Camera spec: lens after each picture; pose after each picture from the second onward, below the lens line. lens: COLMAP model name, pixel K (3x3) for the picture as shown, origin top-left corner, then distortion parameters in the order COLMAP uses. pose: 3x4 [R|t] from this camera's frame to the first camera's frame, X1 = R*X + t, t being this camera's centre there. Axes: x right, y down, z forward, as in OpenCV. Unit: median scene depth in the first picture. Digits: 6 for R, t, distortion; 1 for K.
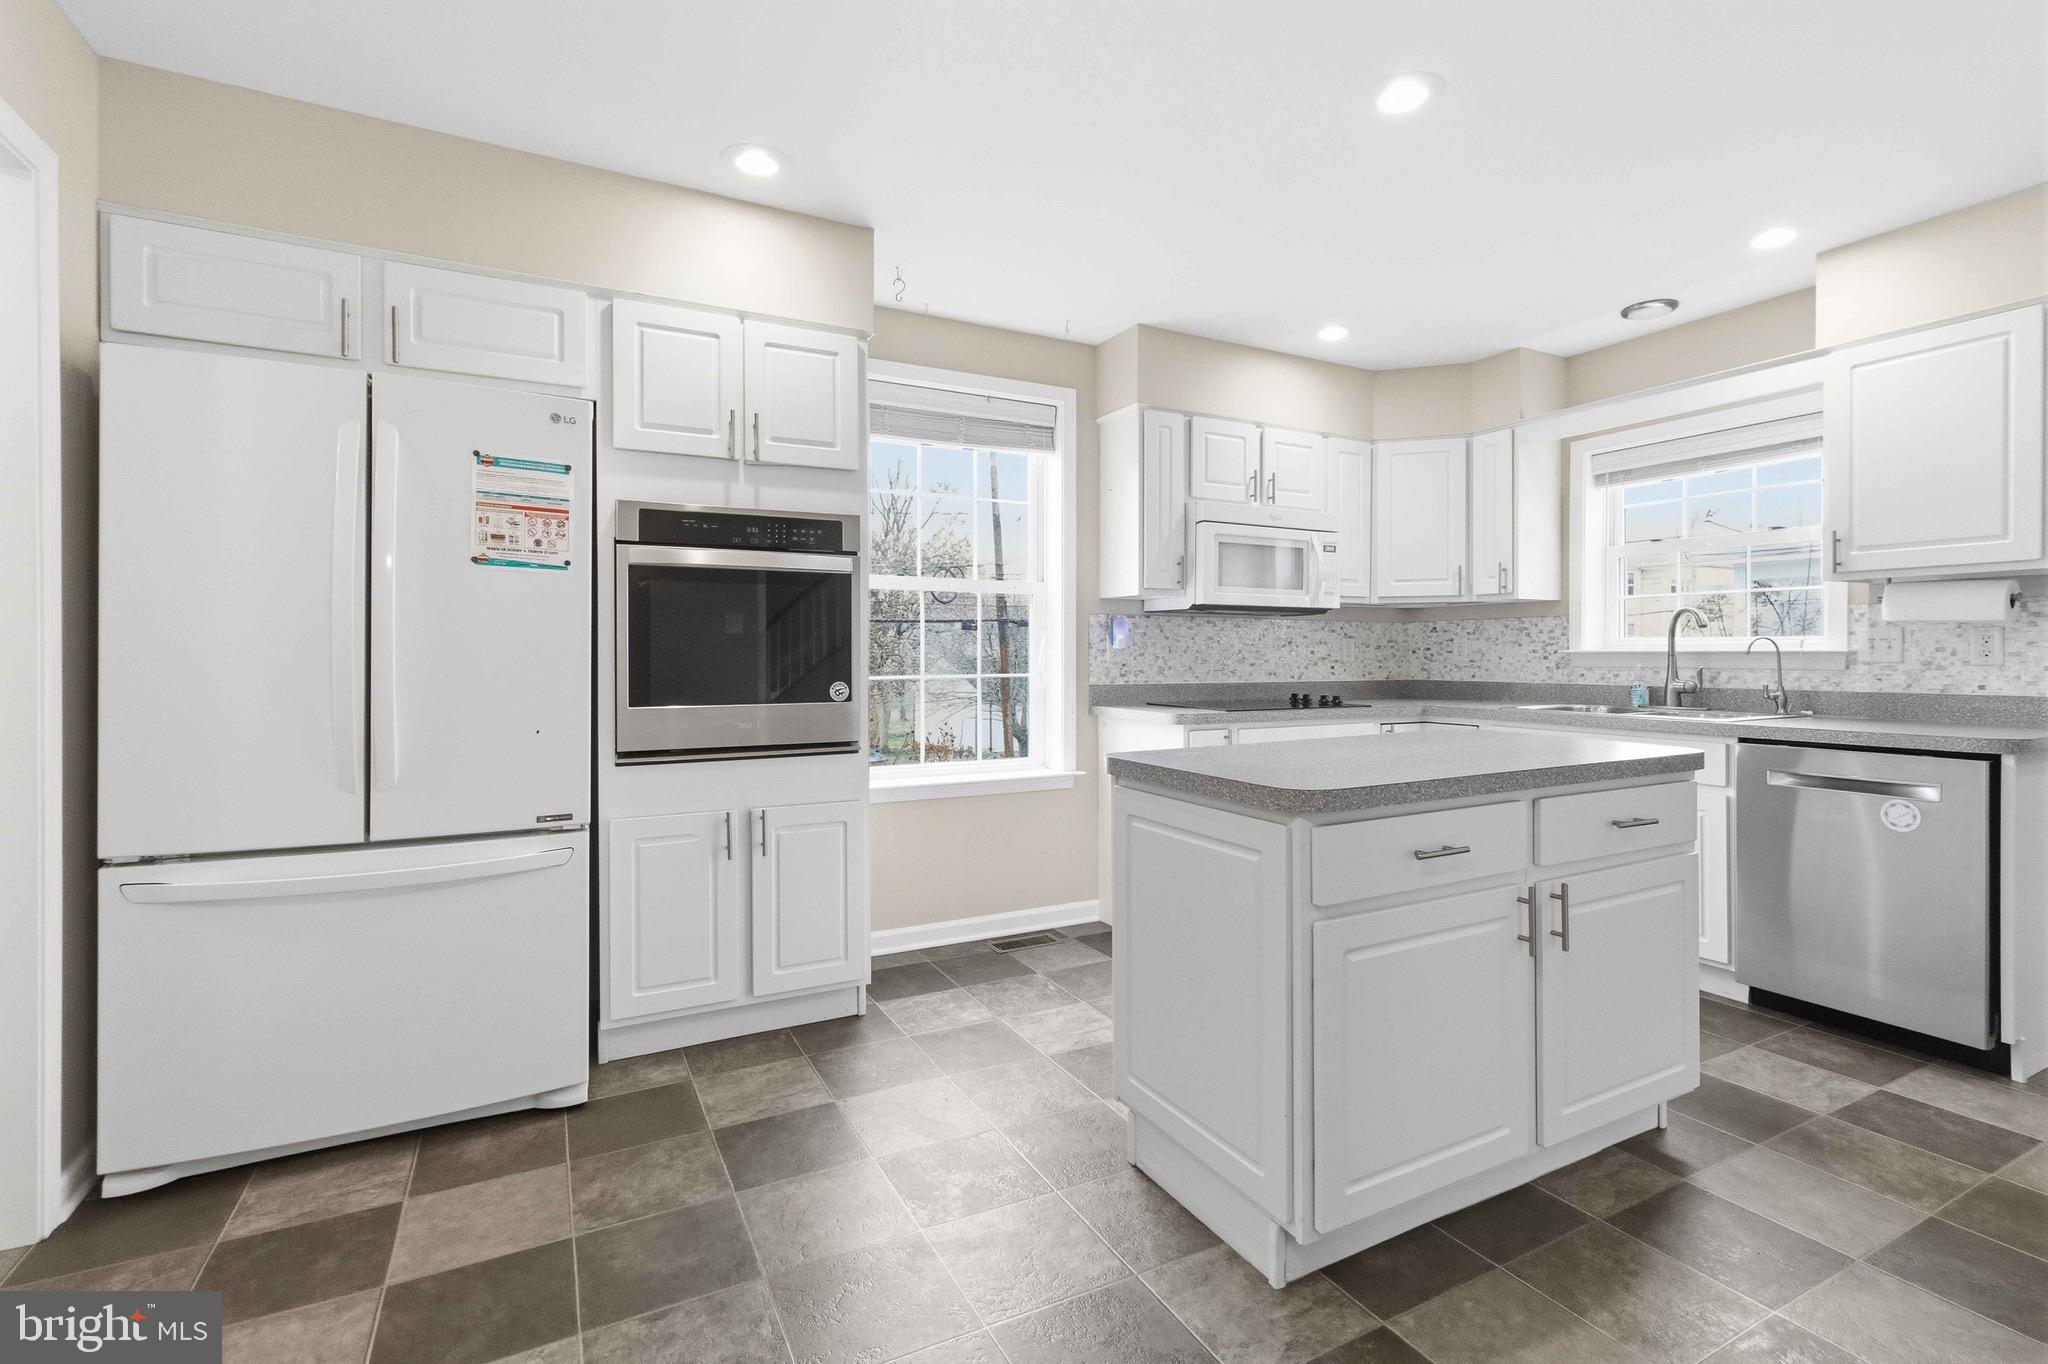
lens RADIAL K [[954.7, 0, 1048.8], [0, 954.7, 655.7], [0, 0, 1]] dist [0.007389, -0.001847]
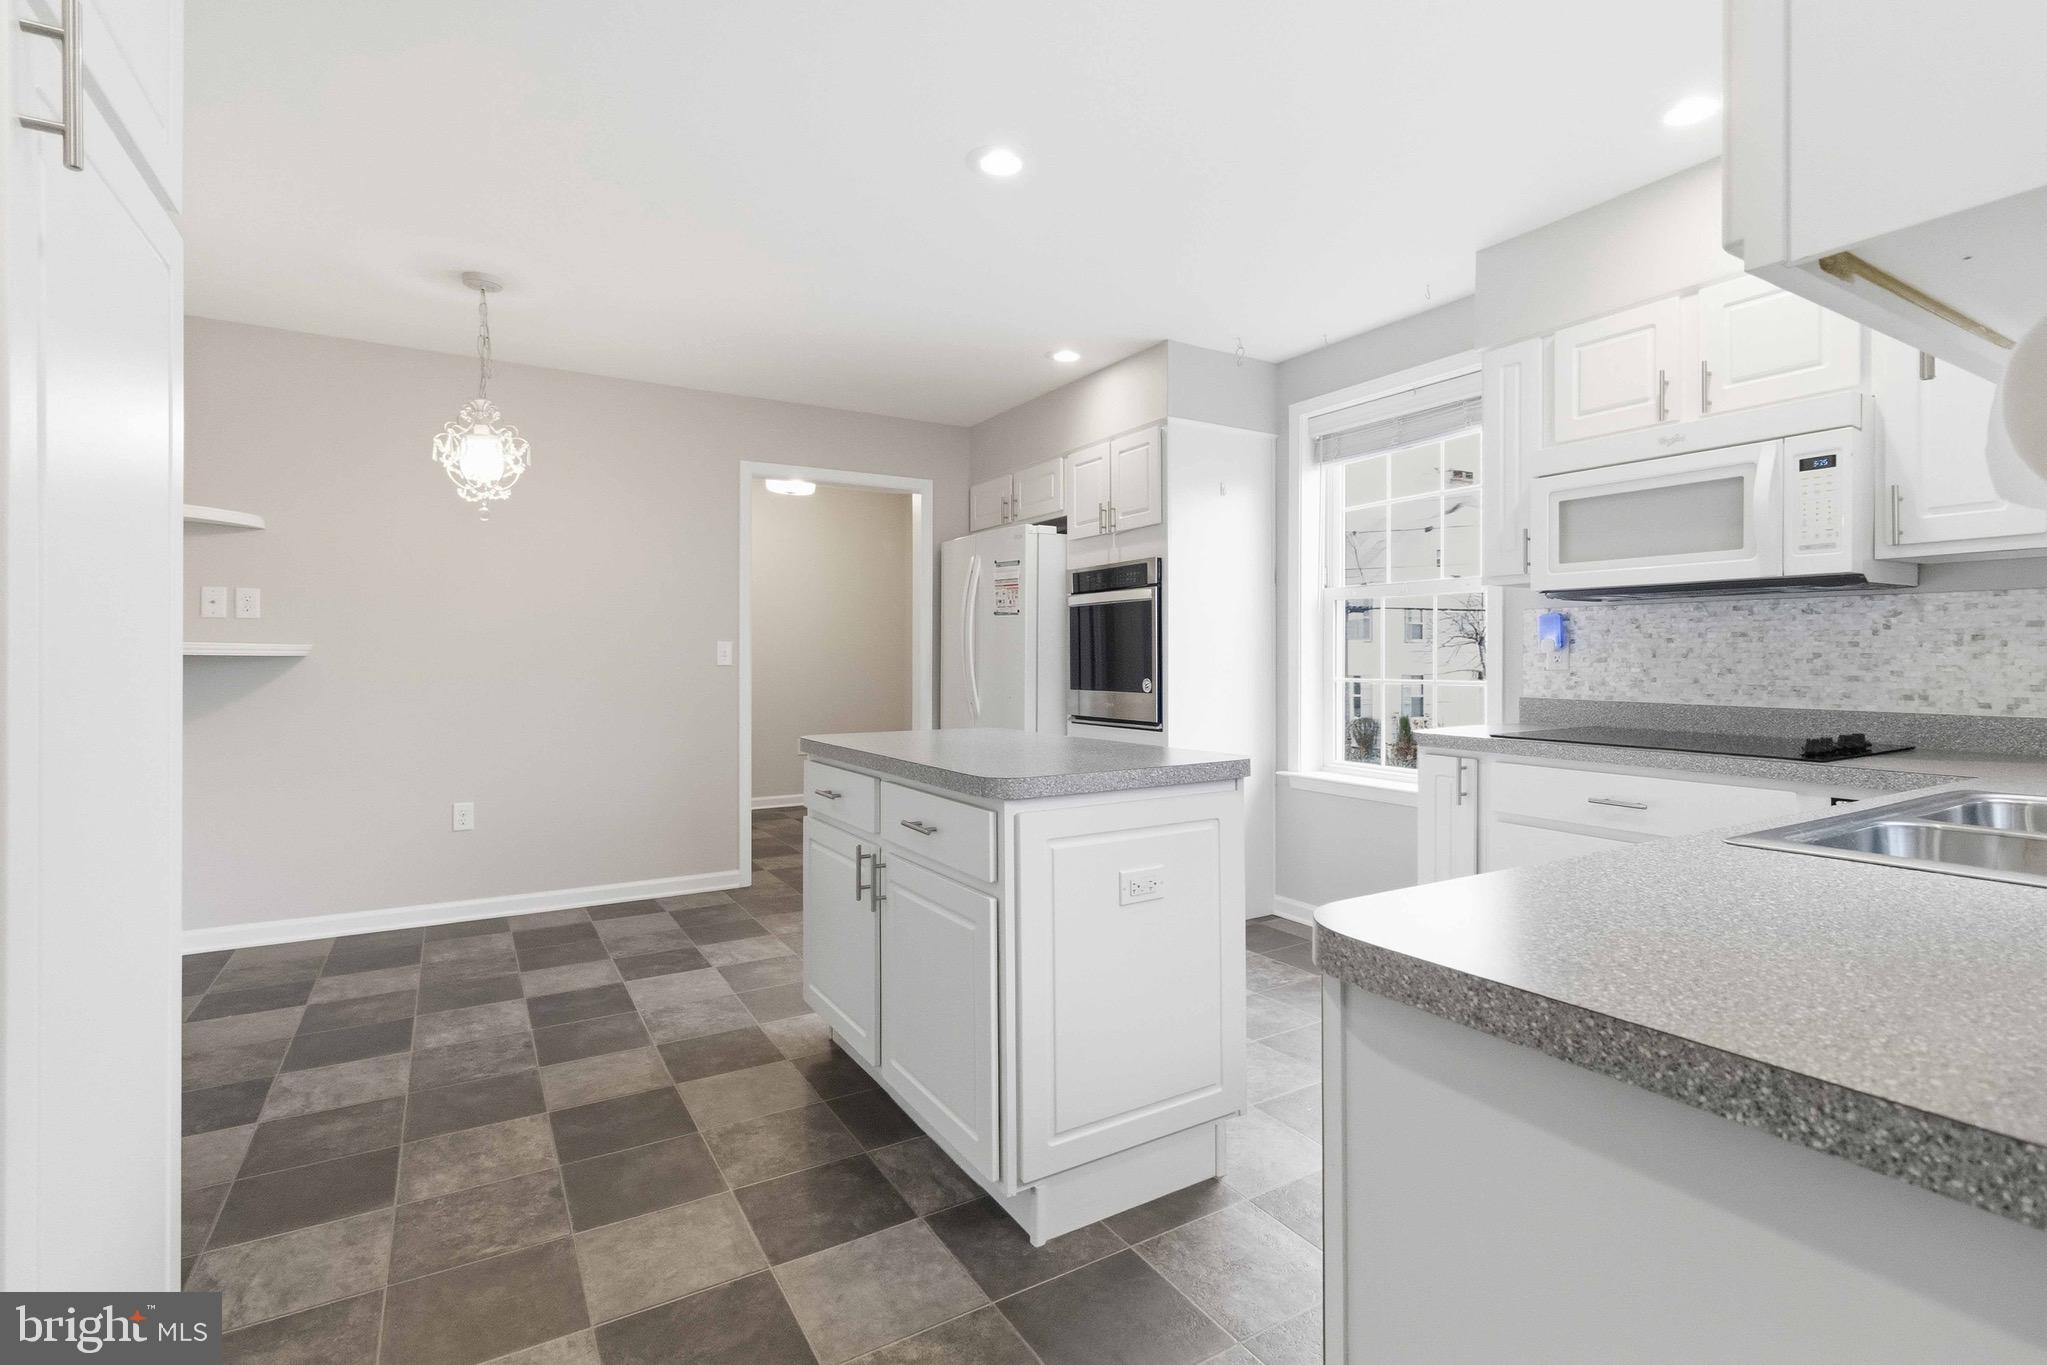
lens RADIAL K [[954.2, 0, 1038.0], [0, 954.2, 663.9], [0, 0, 1]] dist [0.007389, -0.001847]
pose [[0.050260, 0.006003, -0.998718, 1.078610], [-0.002875, 0.999979, 0.005865, -0.001664], [0.998732, 0.002577, 0.050276, 0.717858]]
